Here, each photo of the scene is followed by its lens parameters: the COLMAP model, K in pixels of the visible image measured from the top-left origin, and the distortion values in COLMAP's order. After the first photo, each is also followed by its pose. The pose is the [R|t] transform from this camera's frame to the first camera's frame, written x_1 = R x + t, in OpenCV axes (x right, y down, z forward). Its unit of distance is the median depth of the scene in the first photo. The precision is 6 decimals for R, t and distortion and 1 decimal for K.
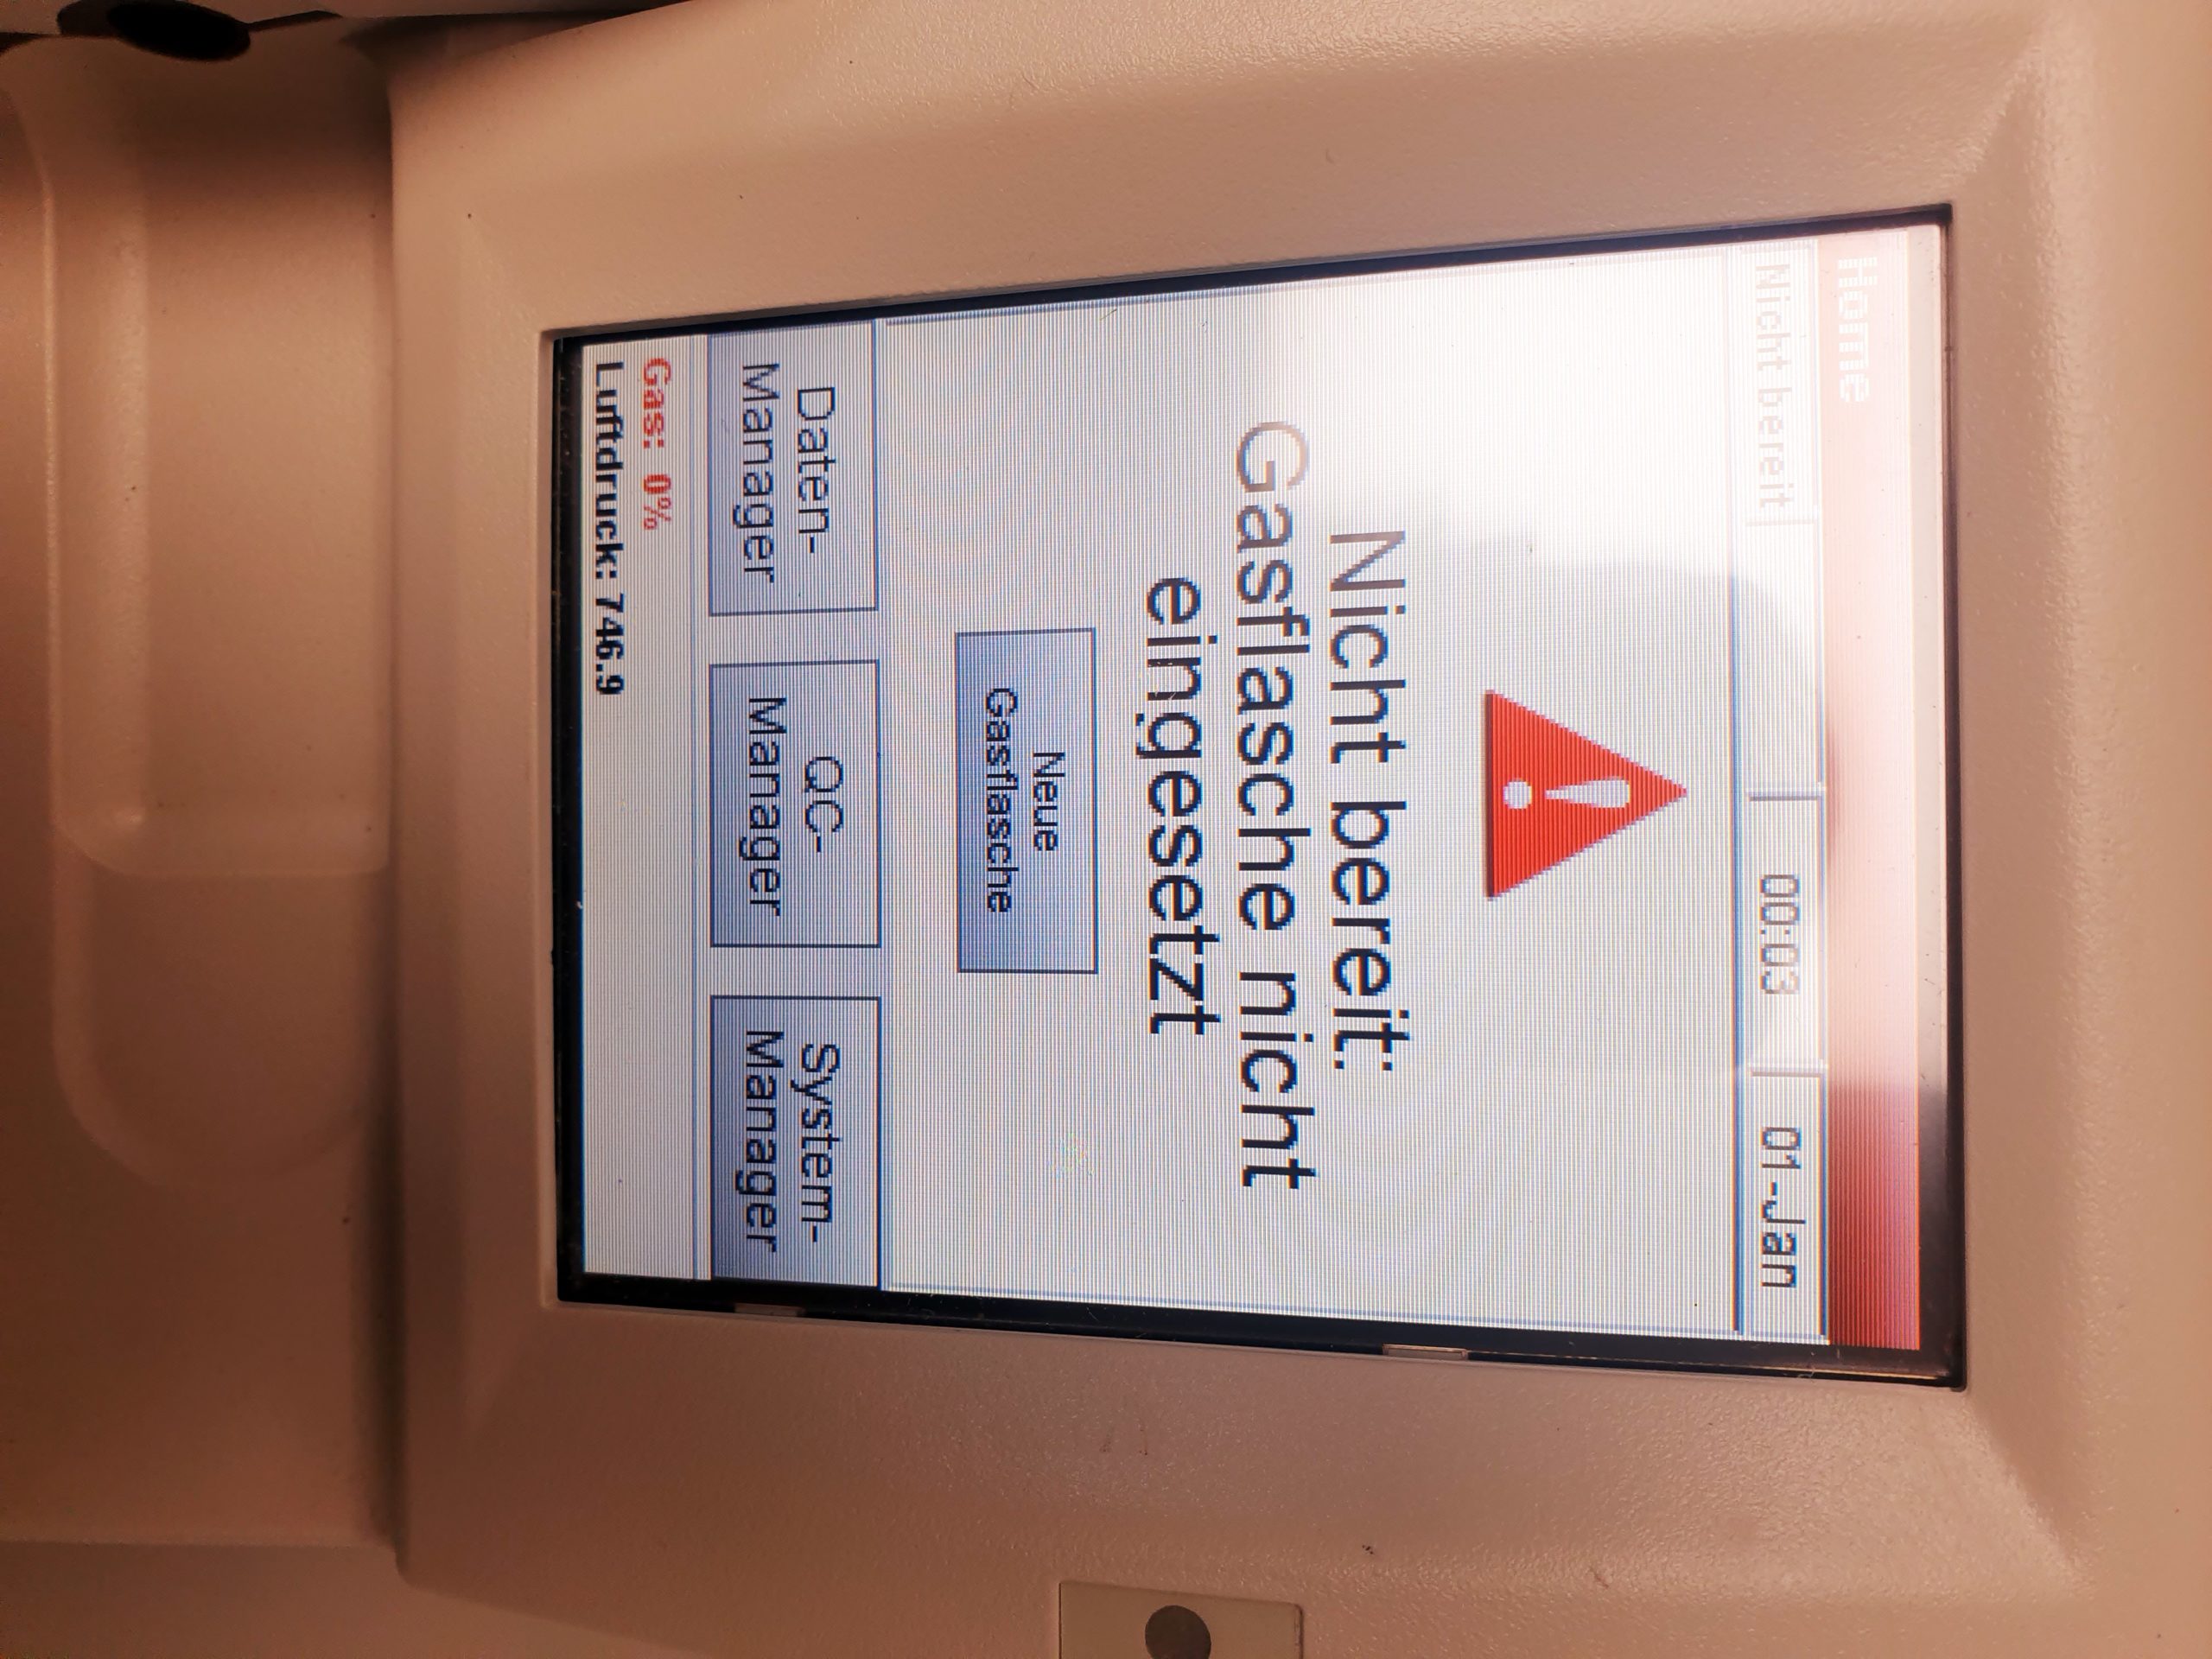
lens RADIAL K [[1873.3, 0, 1115.8], [0, 1873.3, 838.4], [0, 0, 1]] dist [-0.120661, 0.144722]
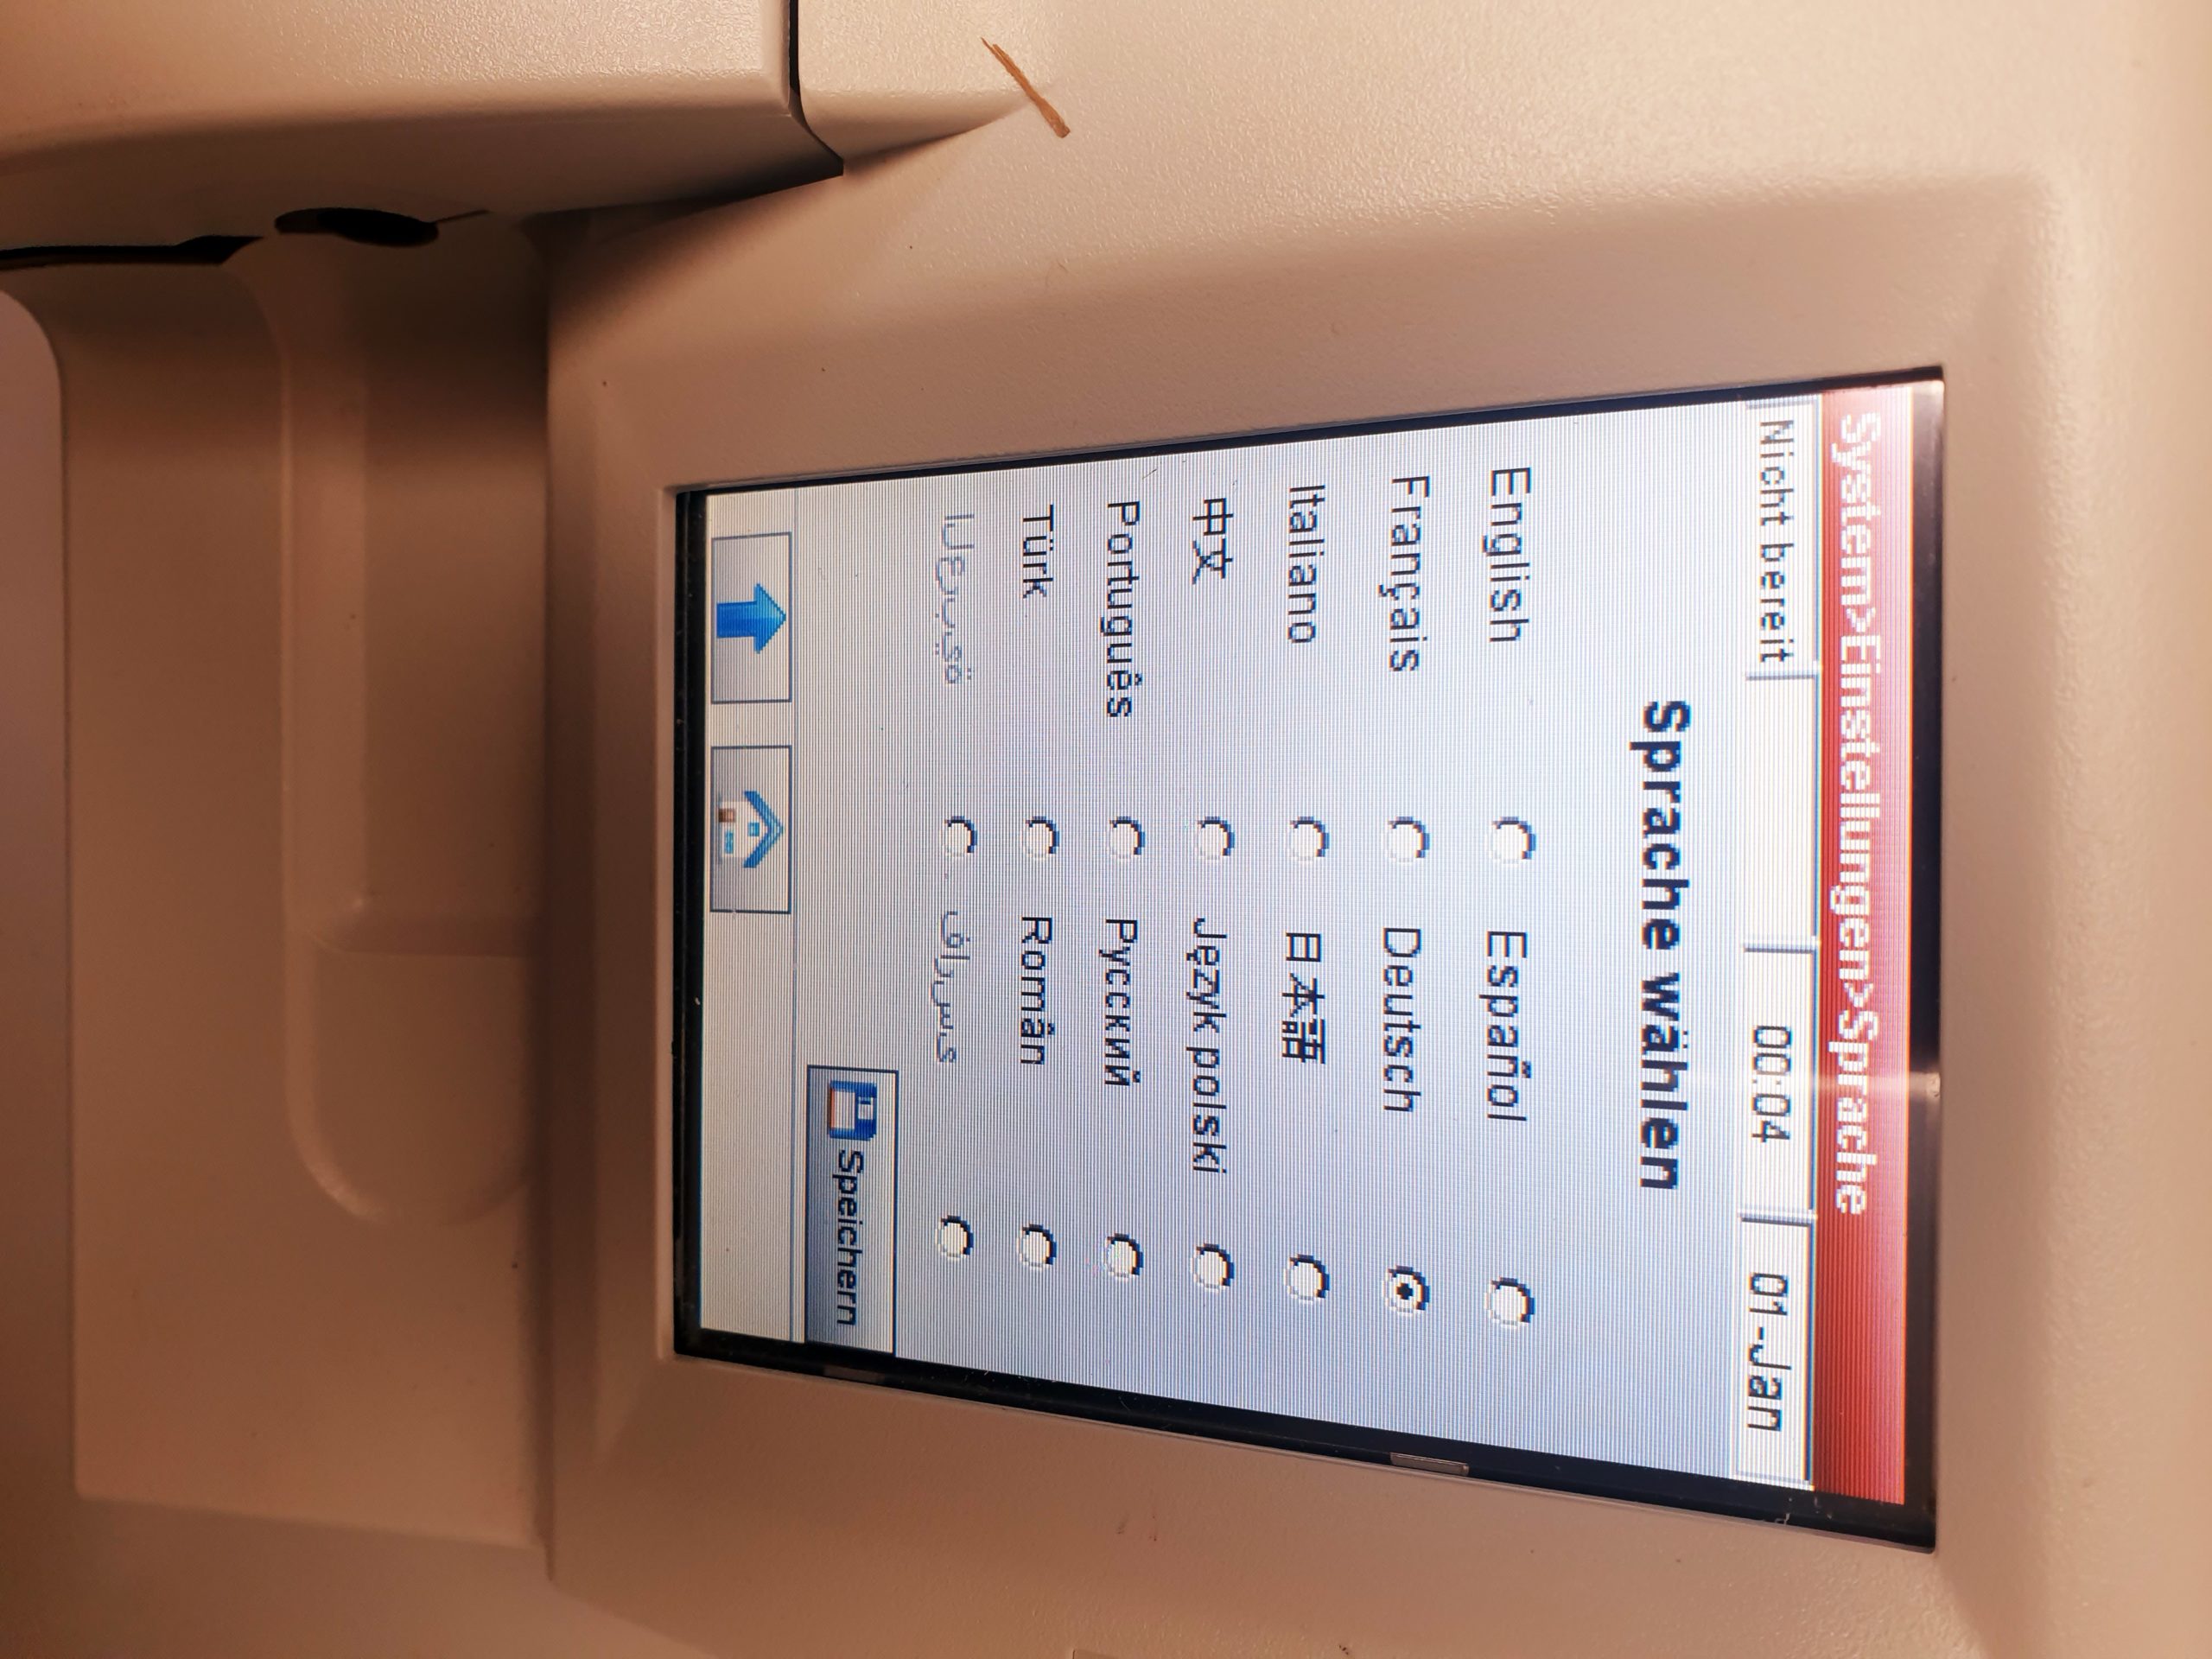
lens RADIAL K [[1873.3, 0, 1115.8], [0, 1873.3, 838.4], [0, 0, 1]] dist [-0.120661, 0.144722]
pose [[0.982610, 0.012651, -0.185250, 0.191501], [-0.010432, 0.999862, 0.012948, -0.092562], [0.185388, -0.010790, 0.982606, -0.061345]]
